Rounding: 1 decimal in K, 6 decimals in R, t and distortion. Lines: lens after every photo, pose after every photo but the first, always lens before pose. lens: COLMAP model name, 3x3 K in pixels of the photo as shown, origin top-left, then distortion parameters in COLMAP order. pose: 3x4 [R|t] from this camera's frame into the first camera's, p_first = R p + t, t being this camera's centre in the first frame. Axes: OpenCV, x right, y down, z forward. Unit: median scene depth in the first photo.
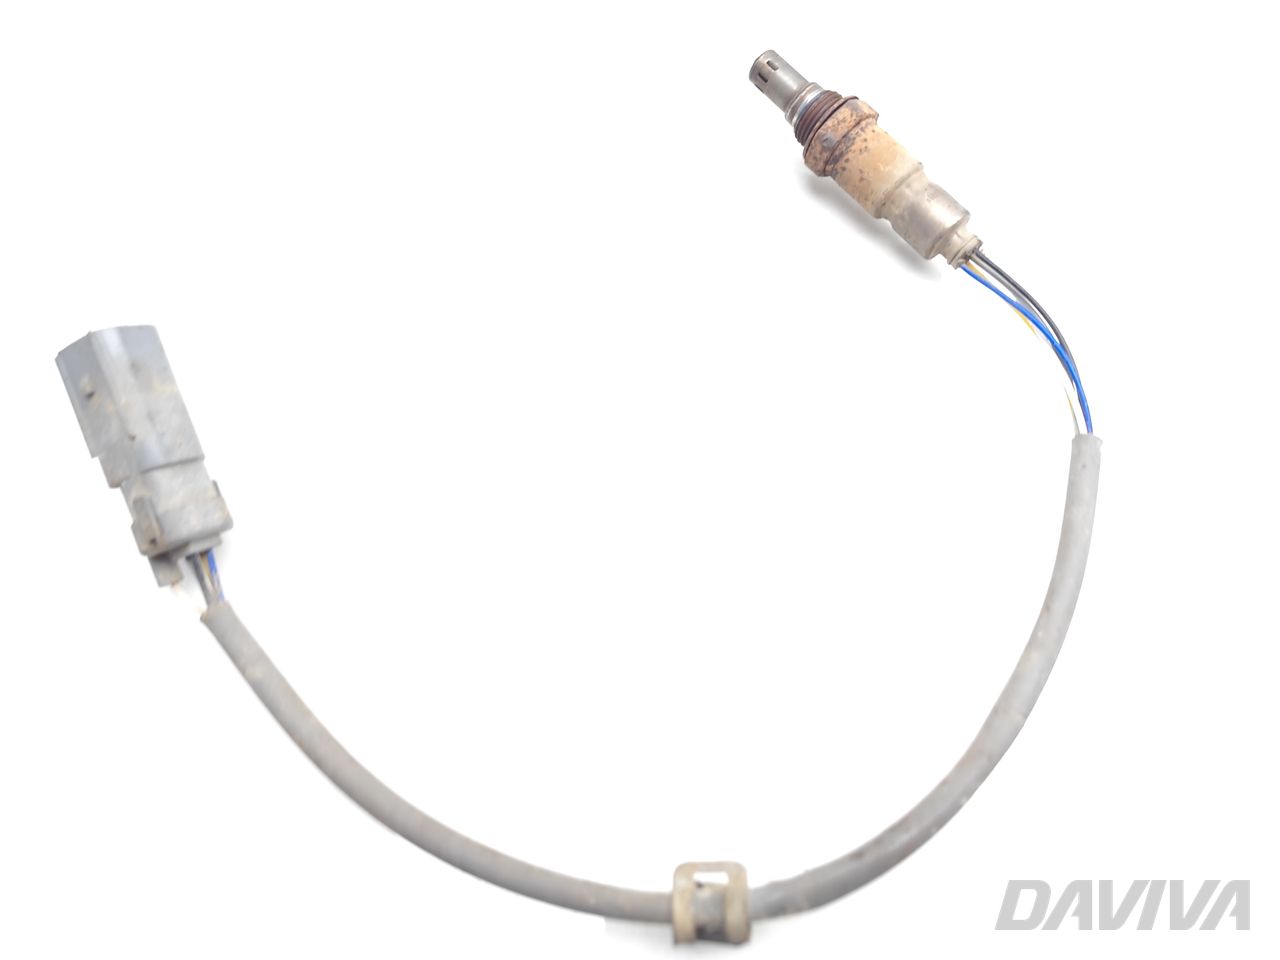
lens RADIAL K [[848.7, 0, 640.0], [0, 848.7, 480.0], [0, 0, 1]] dist [0.000353, -0.001327]
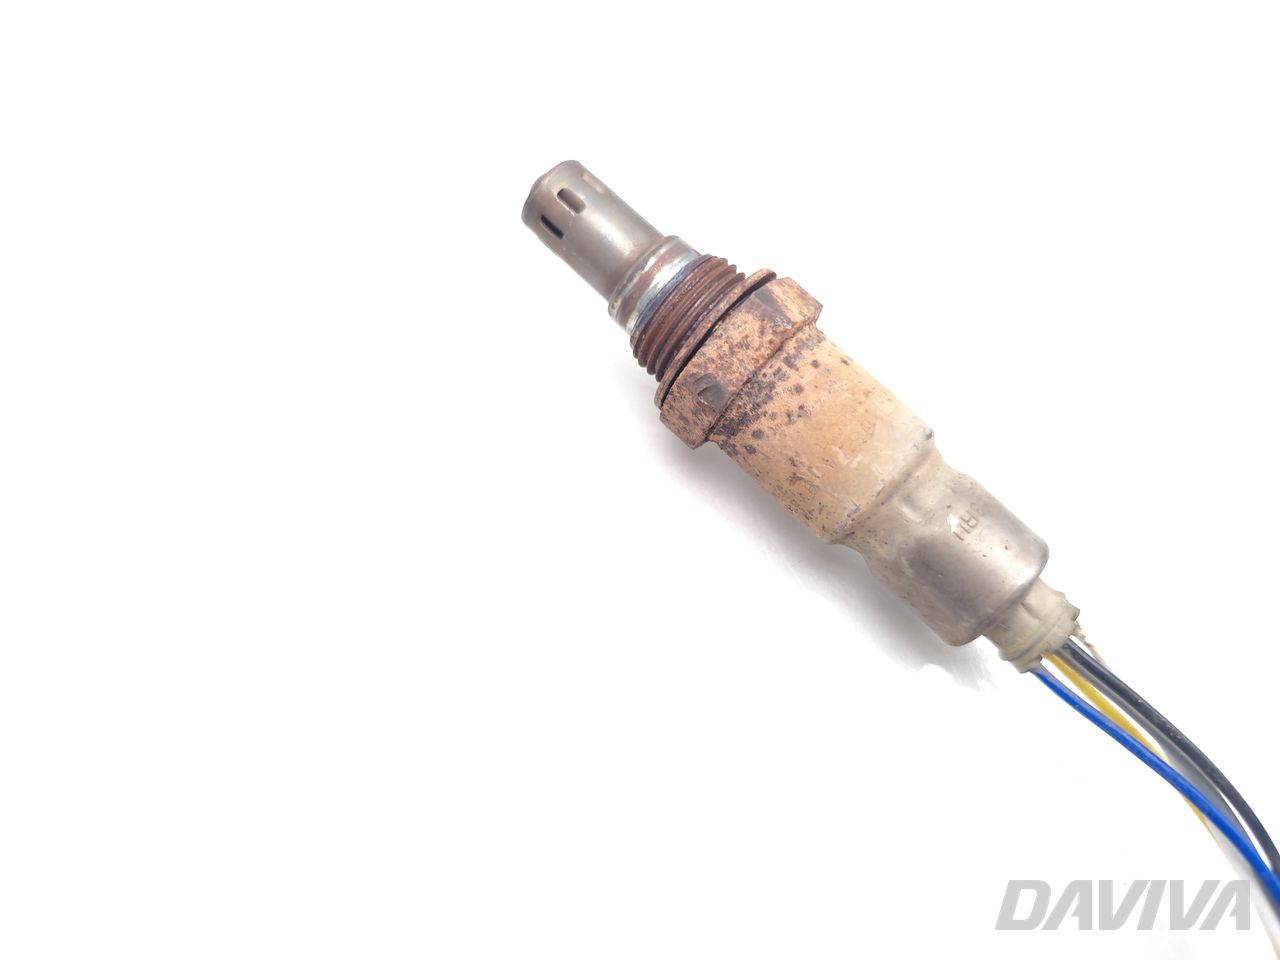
lens RADIAL K [[848.7, 0, 640.0], [0, 848.7, 480.0], [0, 0, 1]] dist [0.000353, -0.001327]
pose [[0.993777, -0.062564, 0.092155, 0.147654], [0.062324, 0.998041, 0.005486, -0.361668], [-0.092317, 0.000291, 0.995730, 0.594318]]
